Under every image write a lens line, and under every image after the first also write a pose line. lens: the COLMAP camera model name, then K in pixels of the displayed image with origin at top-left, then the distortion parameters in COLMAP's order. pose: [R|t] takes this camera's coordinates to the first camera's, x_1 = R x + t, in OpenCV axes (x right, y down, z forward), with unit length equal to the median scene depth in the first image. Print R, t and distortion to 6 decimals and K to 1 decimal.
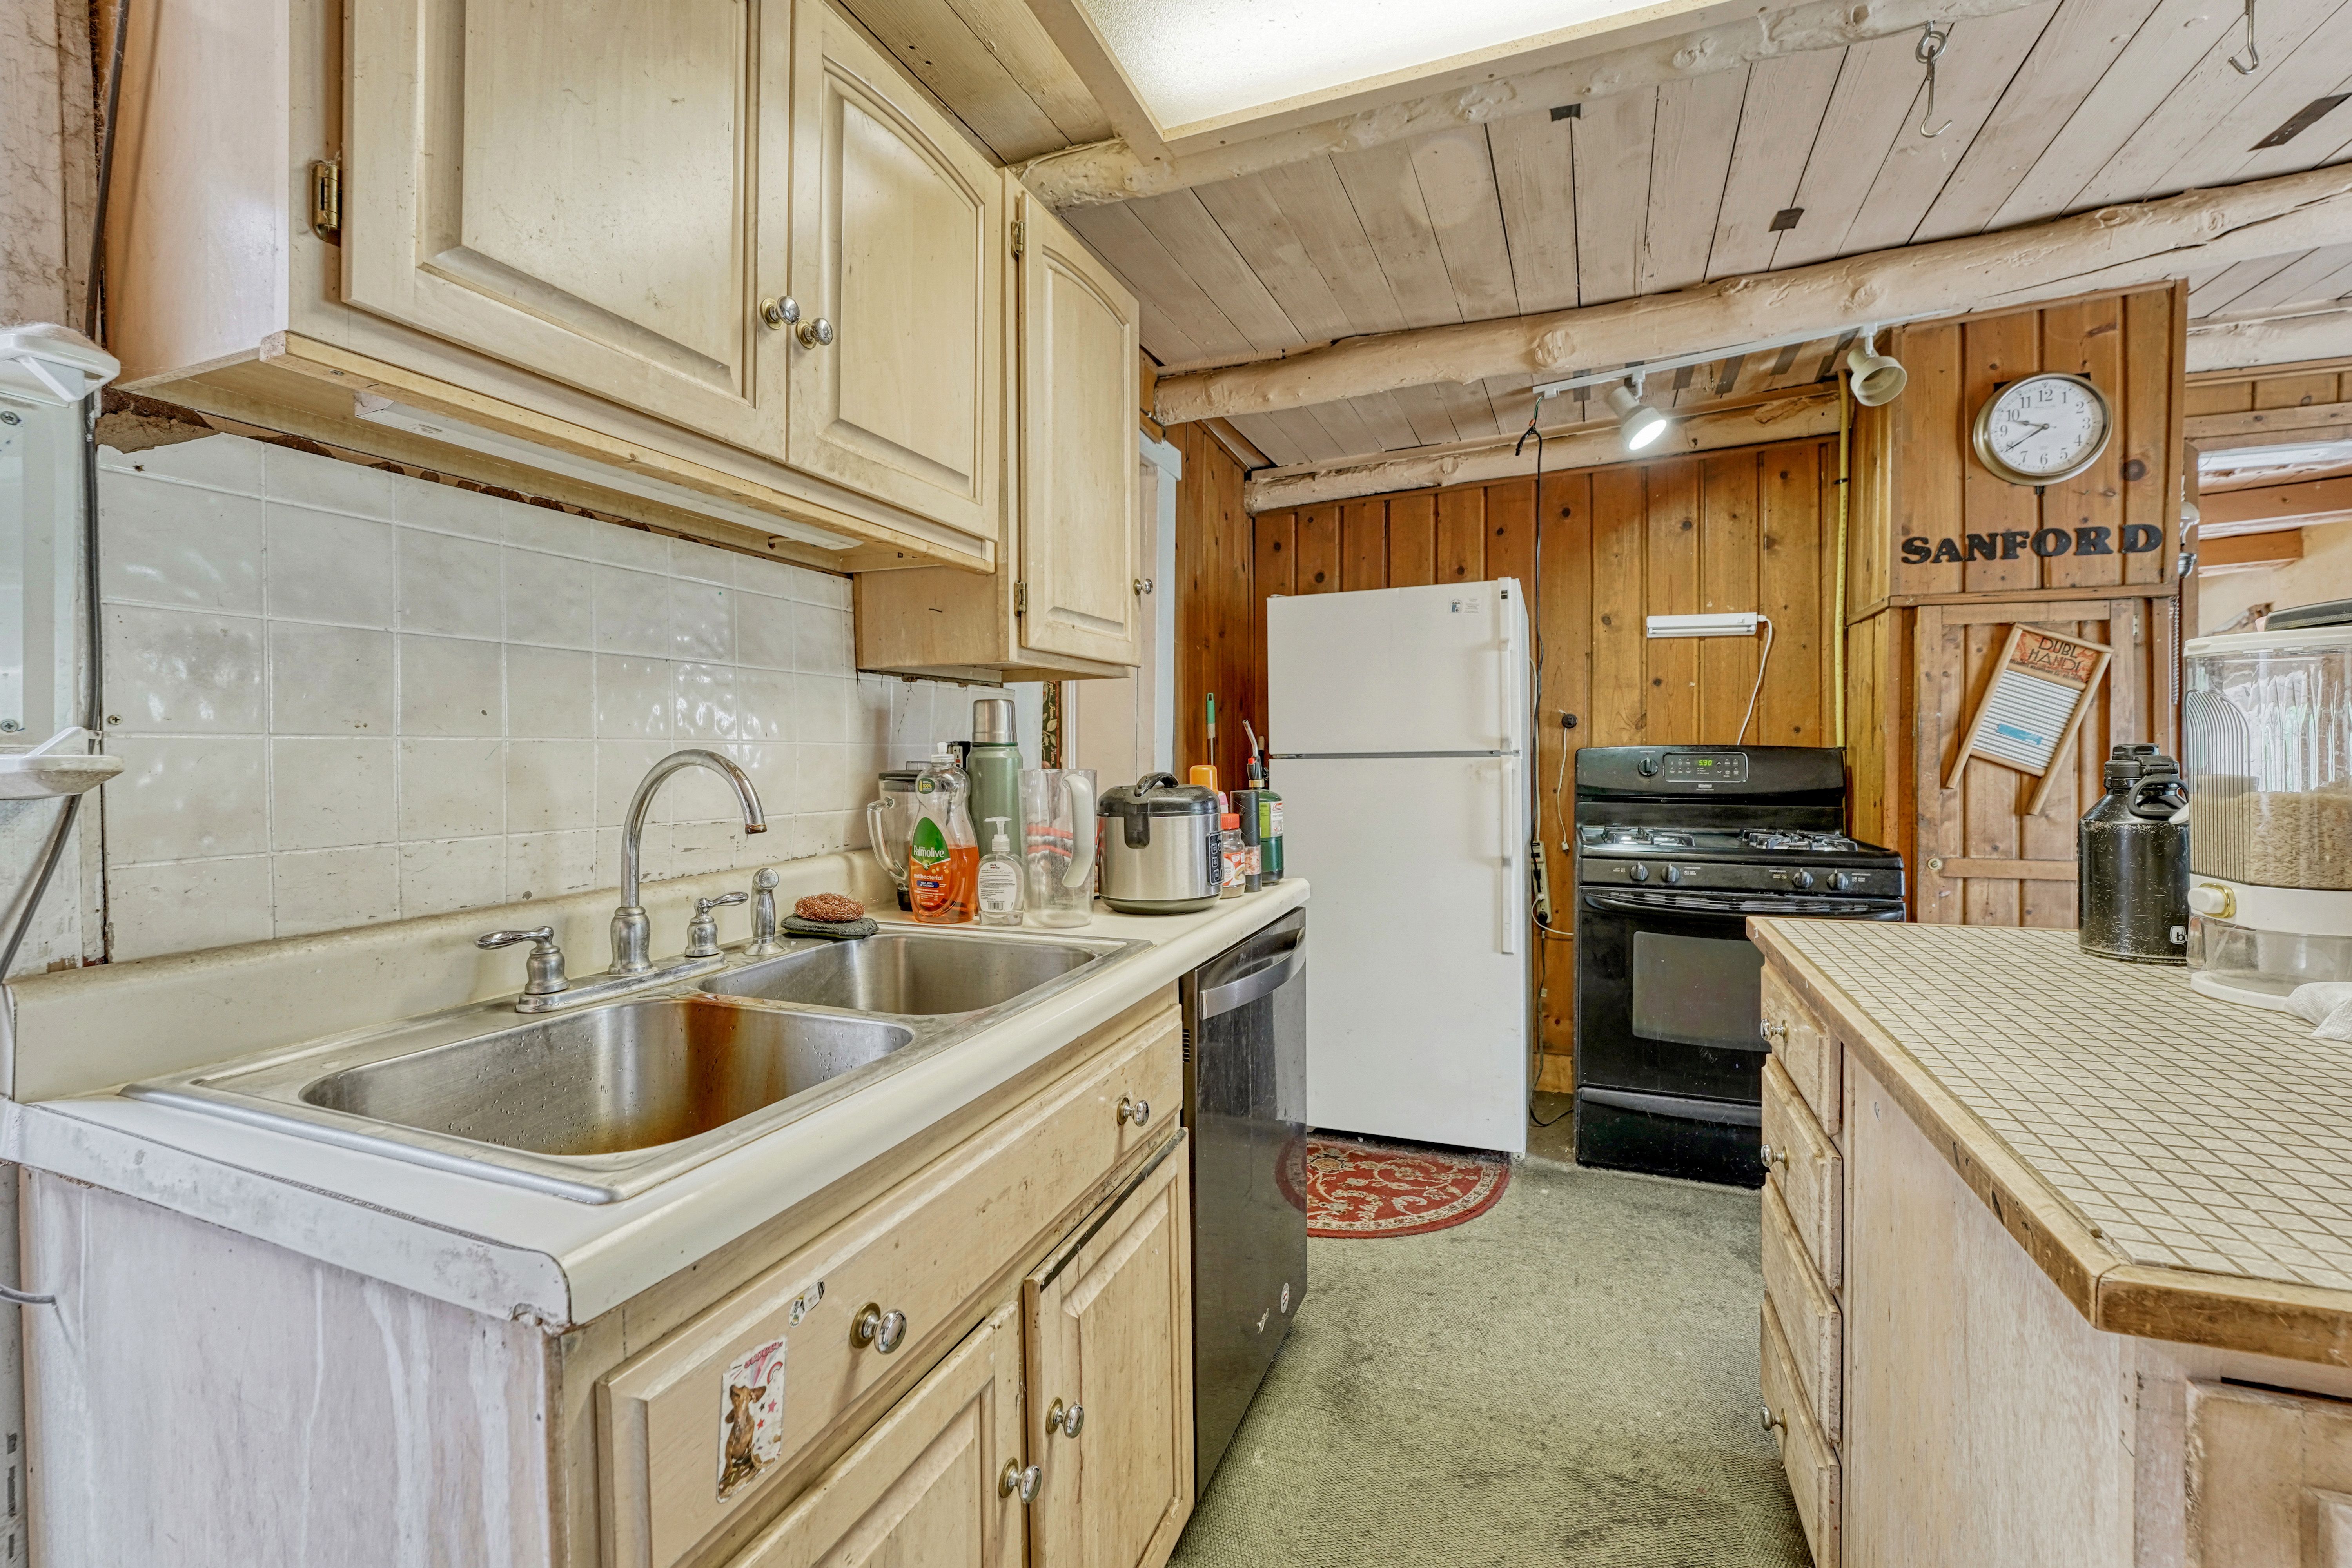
lens RADIAL K [[959.1, 0, 1173.6], [0, 959.1, 780.4], [0, 0, 1]] dist [-0.008023, 0.000241]
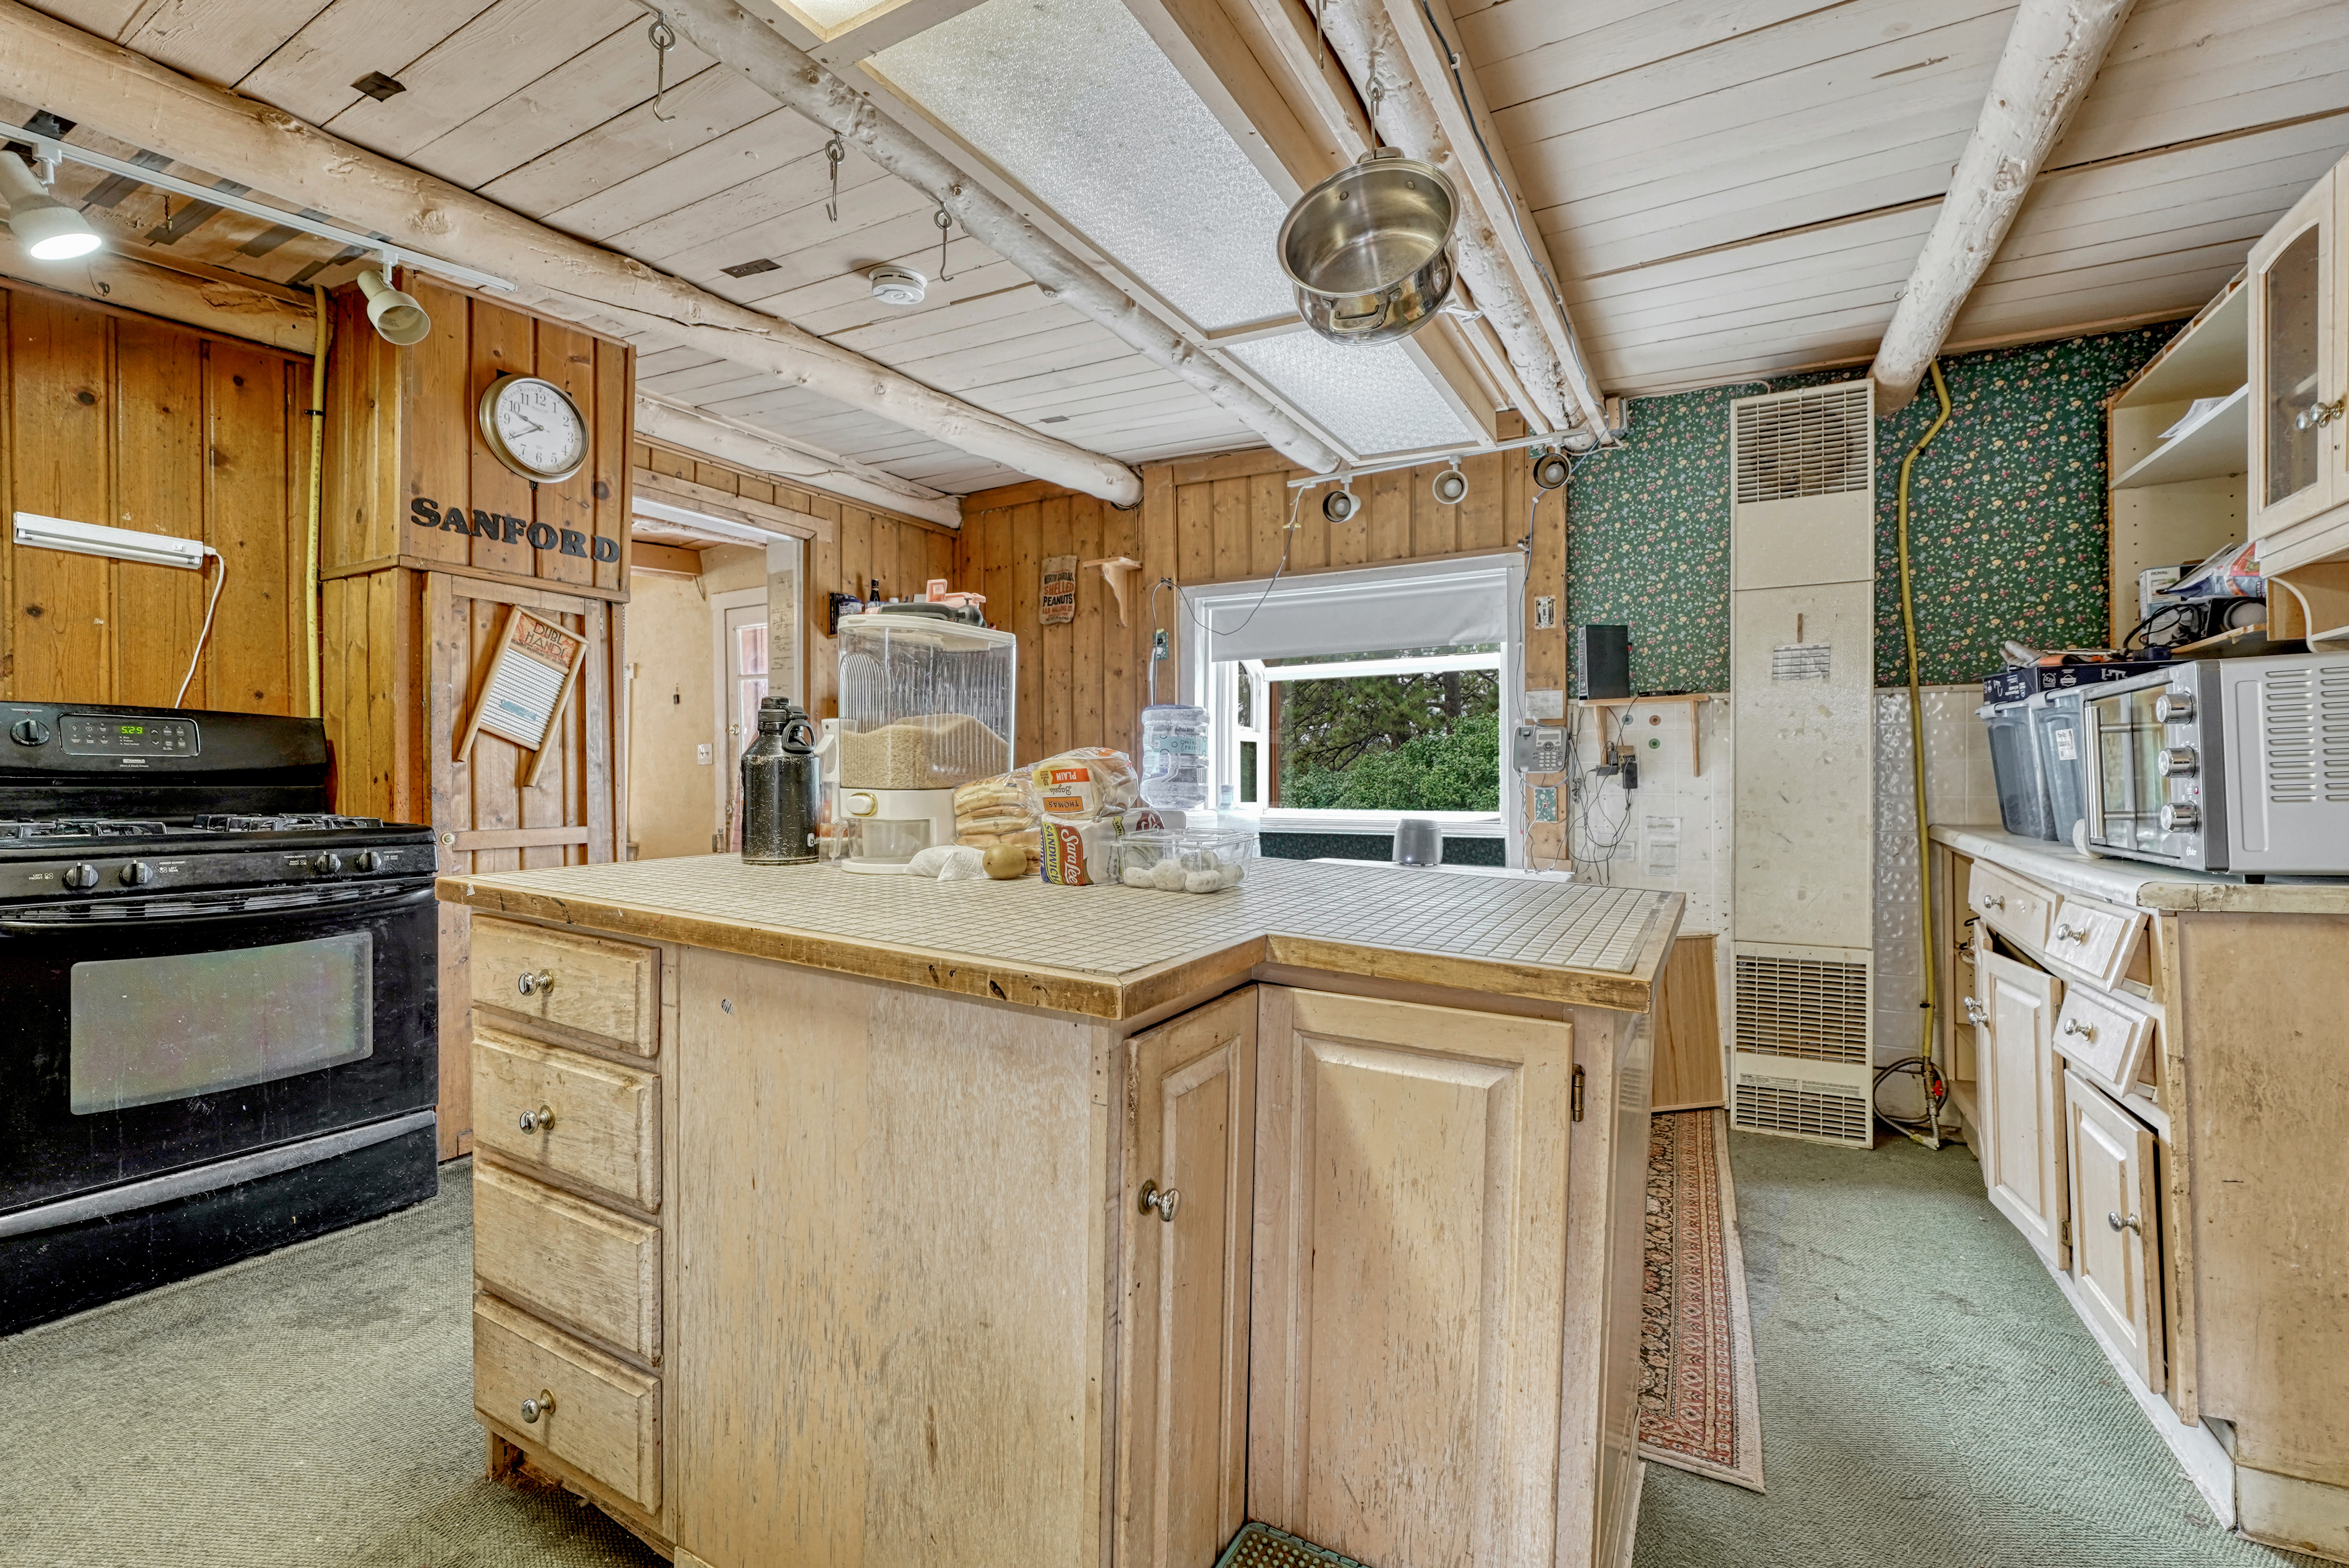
lens RADIAL K [[1007.6, 0, 1174.5], [0, 1007.6, 784.0], [0, 0, 1]] dist [-0.016262, 0.004568]
pose [[0.154225, -0.009946, 0.987986, -0.099732], [0.008517, 0.999926, 0.008736, 0.029330], [-0.987999, 0.007067, 0.154298, 0.107108]]
